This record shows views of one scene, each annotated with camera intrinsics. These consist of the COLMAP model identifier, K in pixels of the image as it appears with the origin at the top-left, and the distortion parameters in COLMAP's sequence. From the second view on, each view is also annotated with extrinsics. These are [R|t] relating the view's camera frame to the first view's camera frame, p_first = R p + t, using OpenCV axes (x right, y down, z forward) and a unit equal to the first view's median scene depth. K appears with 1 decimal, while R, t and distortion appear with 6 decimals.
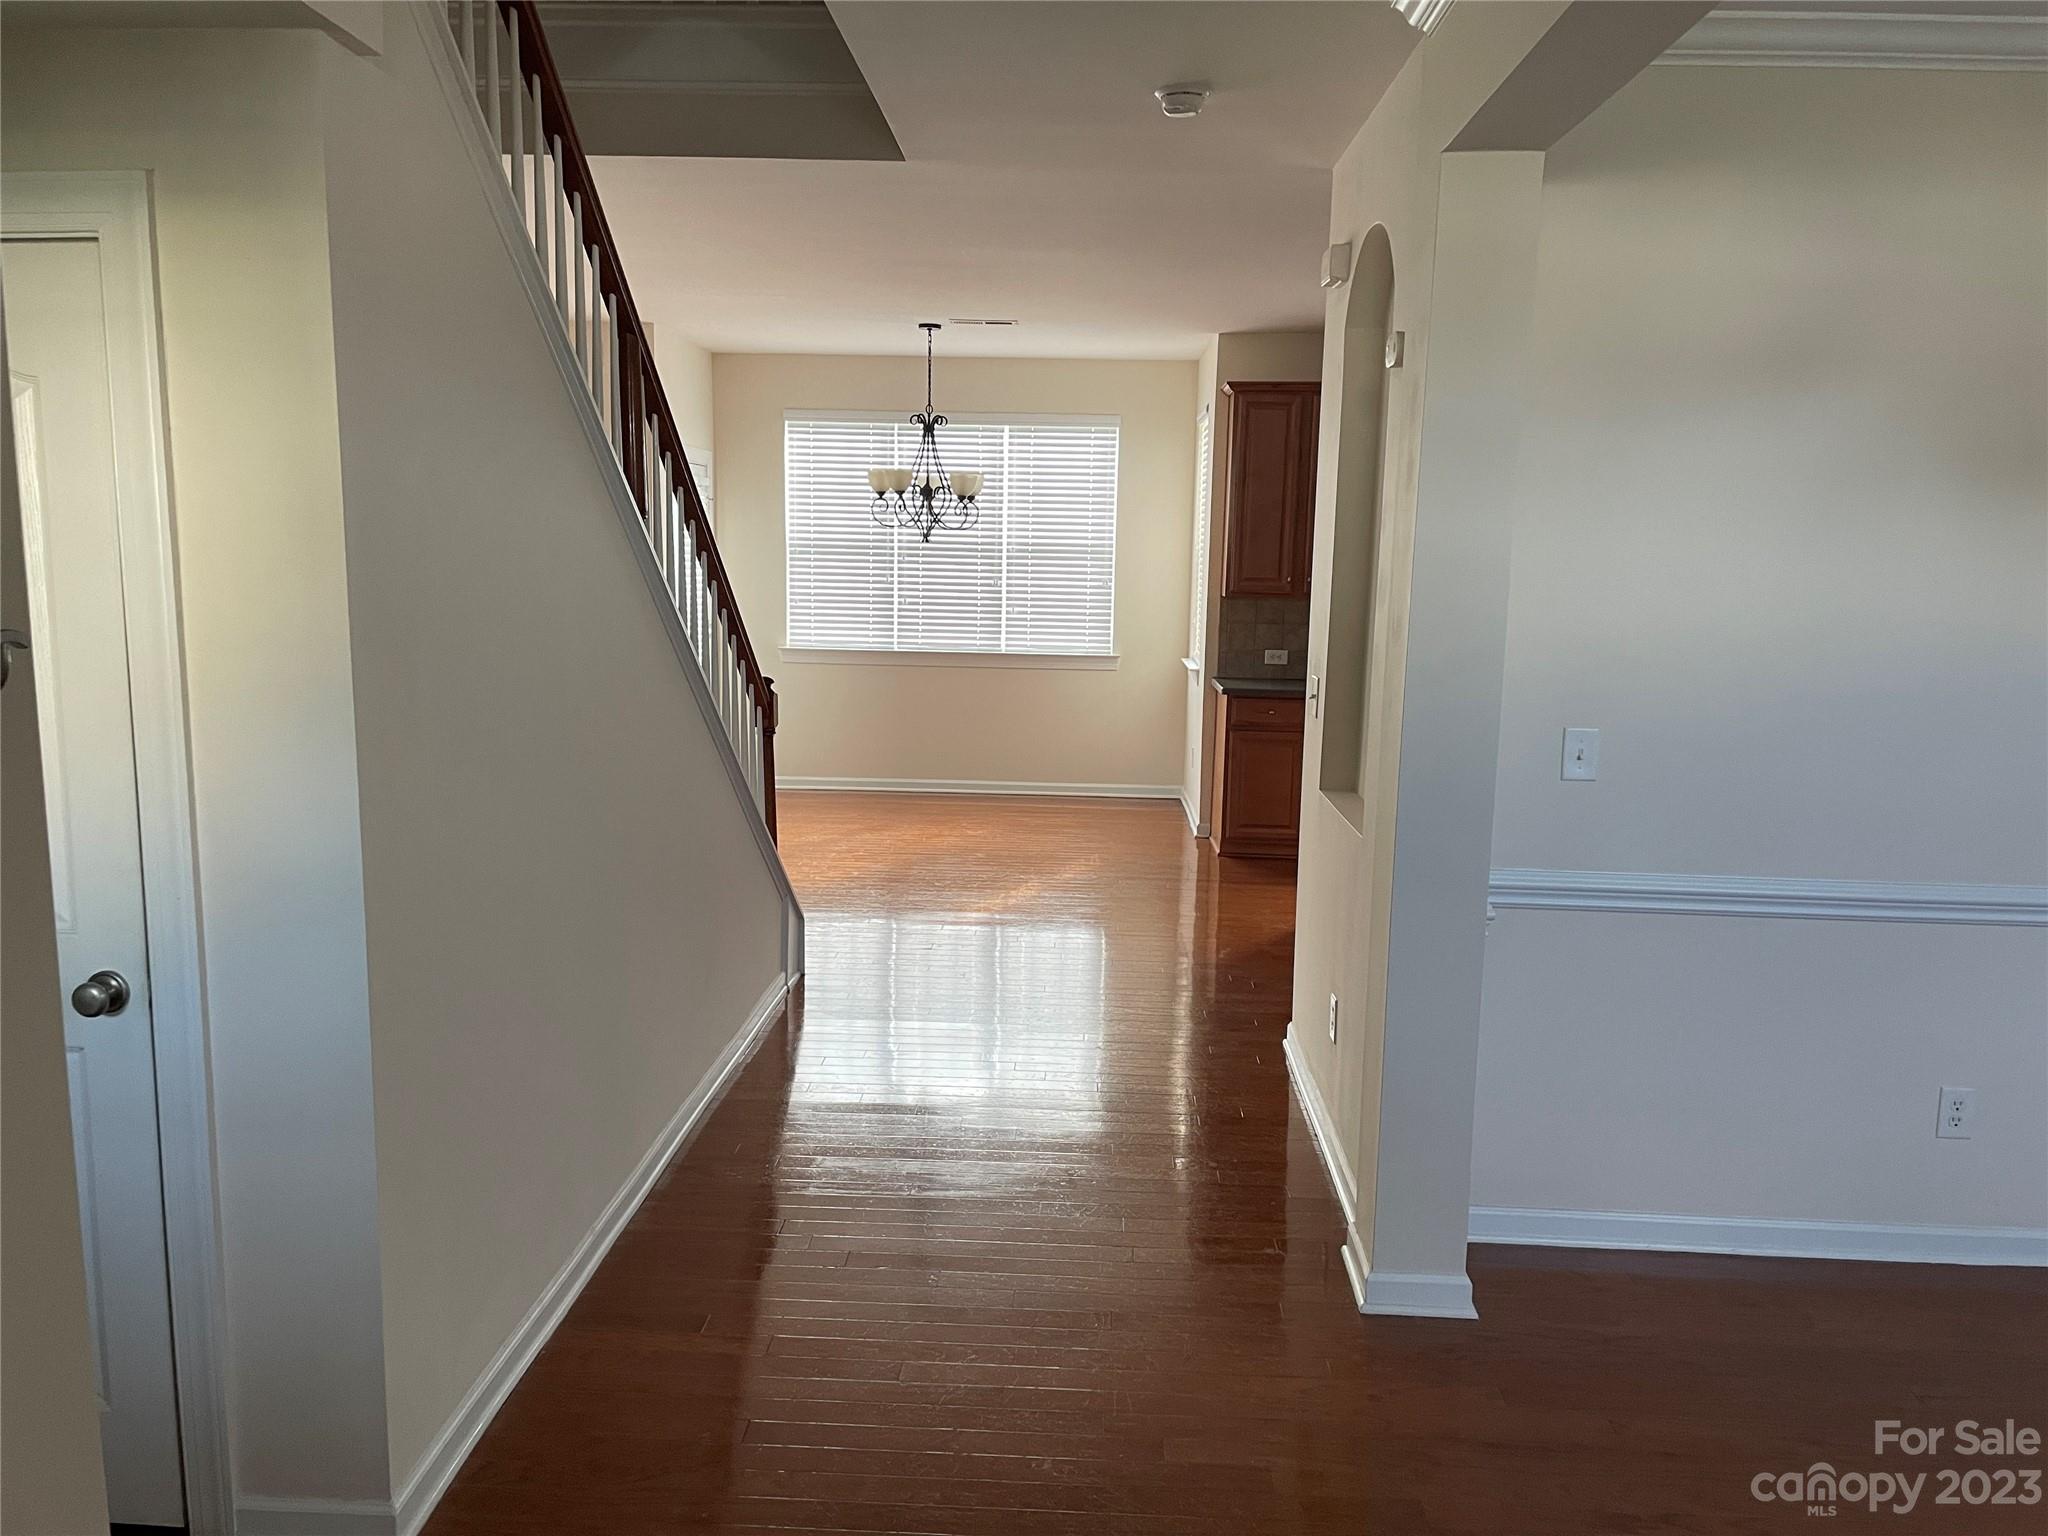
lens RADIAL K [[1539.7, 0, 1029.3], [0, 1539.7, 772.4], [0, 0, 1]] dist [0.088688, 0.000452]
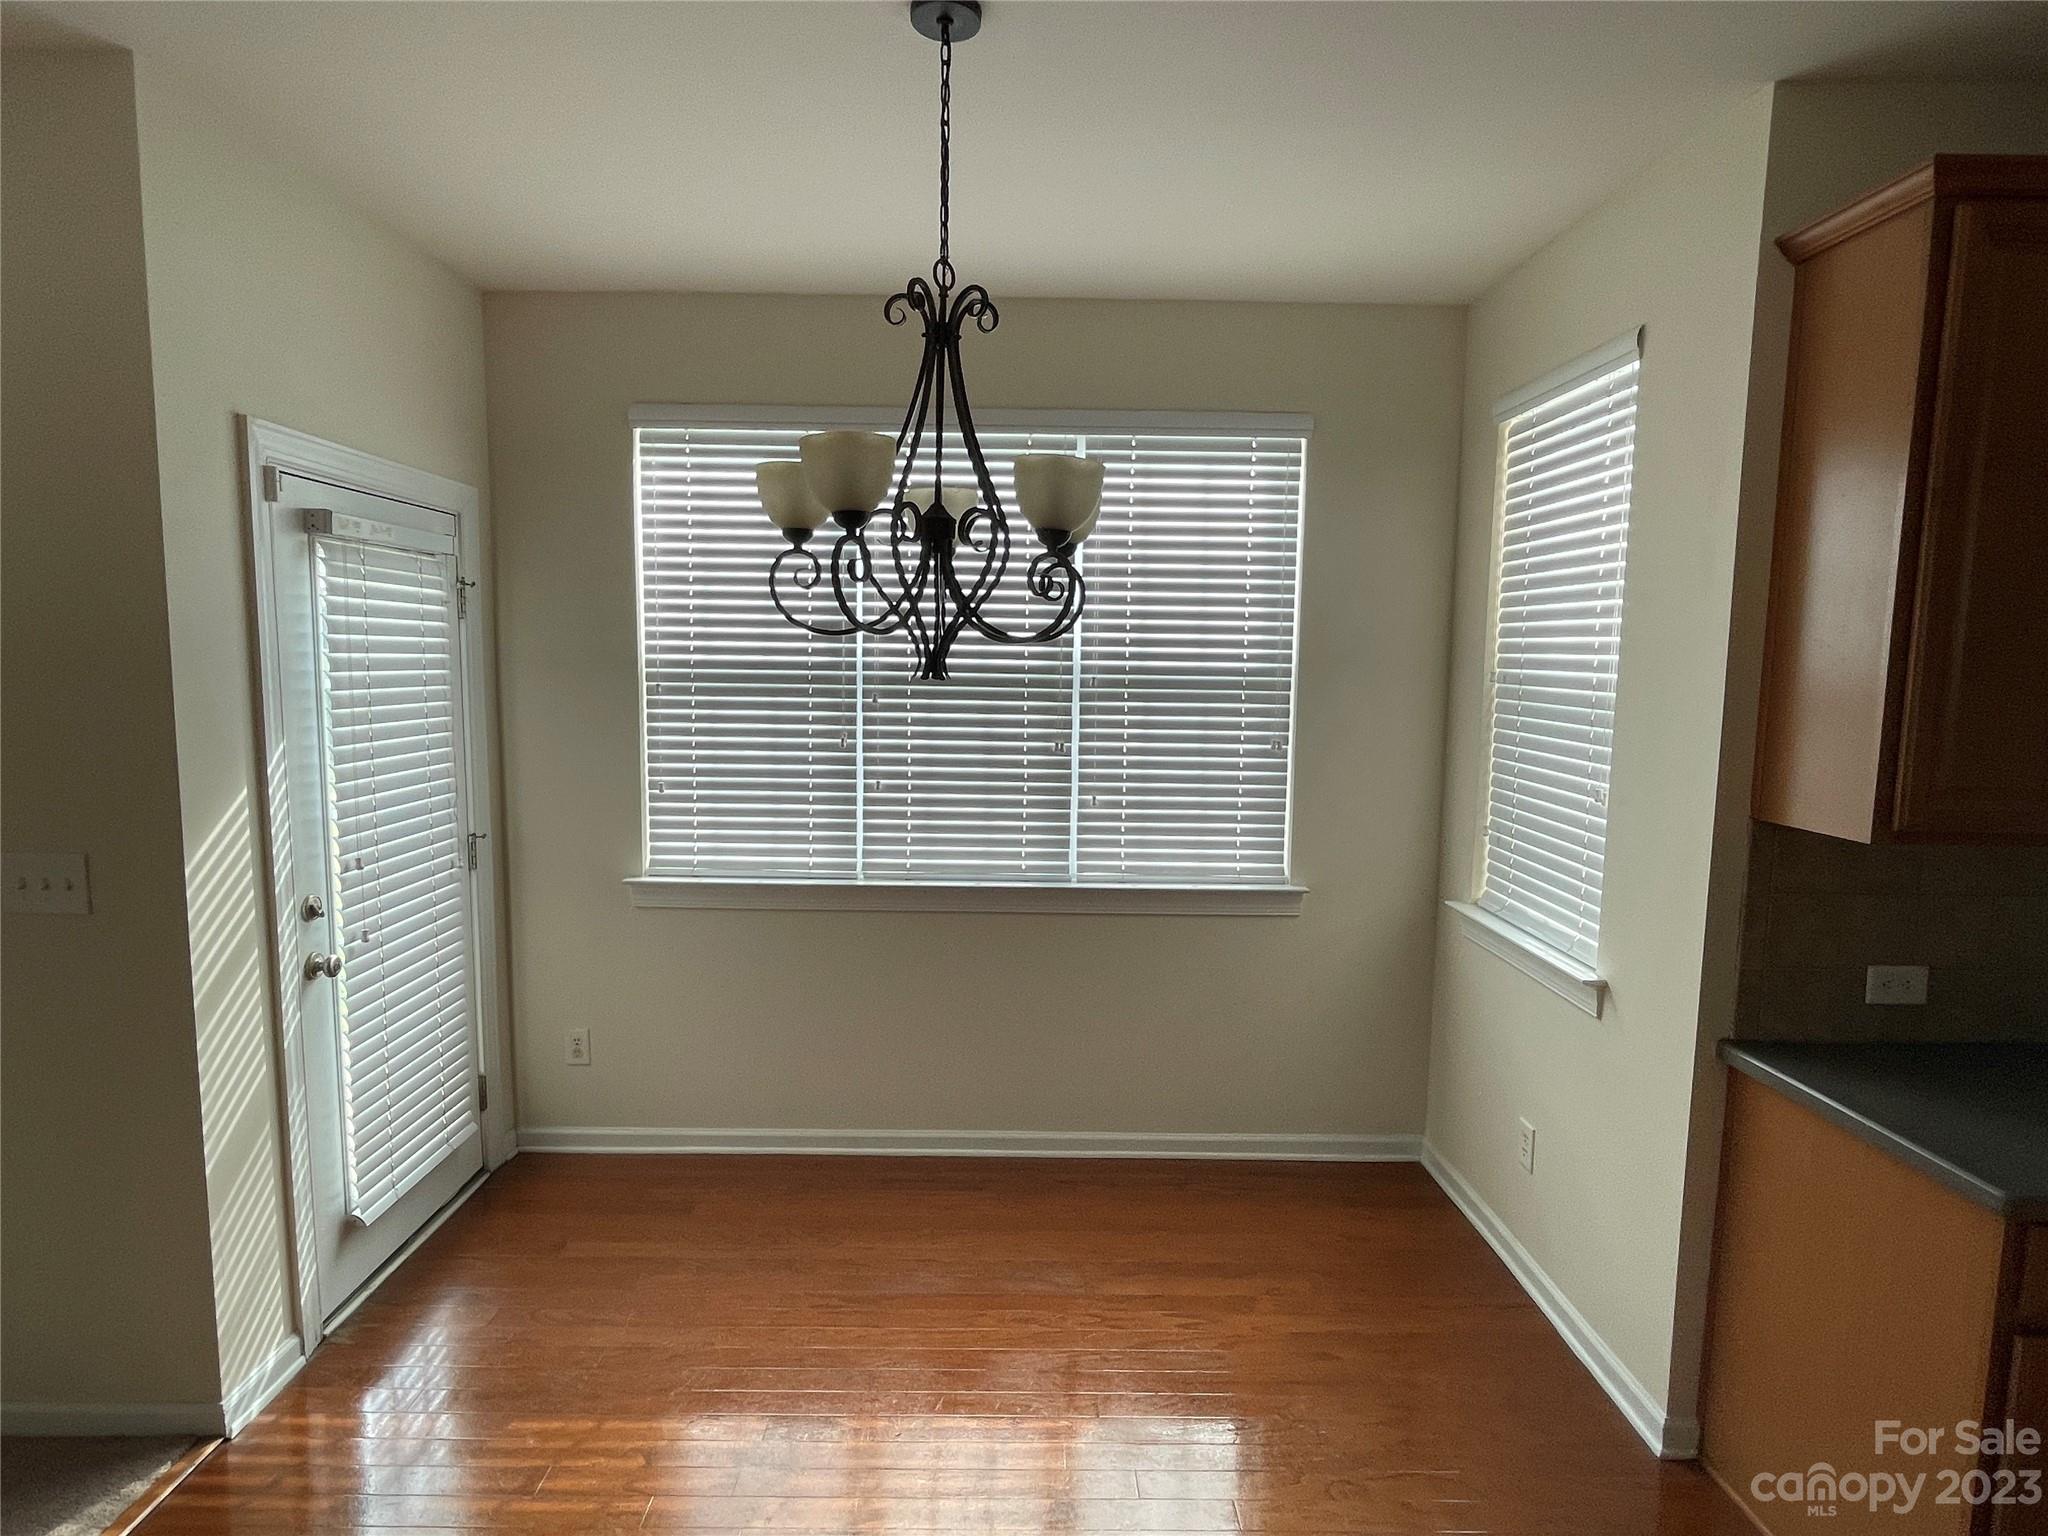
lens RADIAL K [[1094.6, 0, 1021.0], [0, 1094.6, 769.3], [0, 0, 1]] dist [-0.006081, -0.000277]
pose [[0.999093, -0.010114, 0.041361, -0.049265], [0.011933, 0.998961, -0.043973, -0.100614], [-0.040873, 0.044427, 0.998176, 0.647202]]
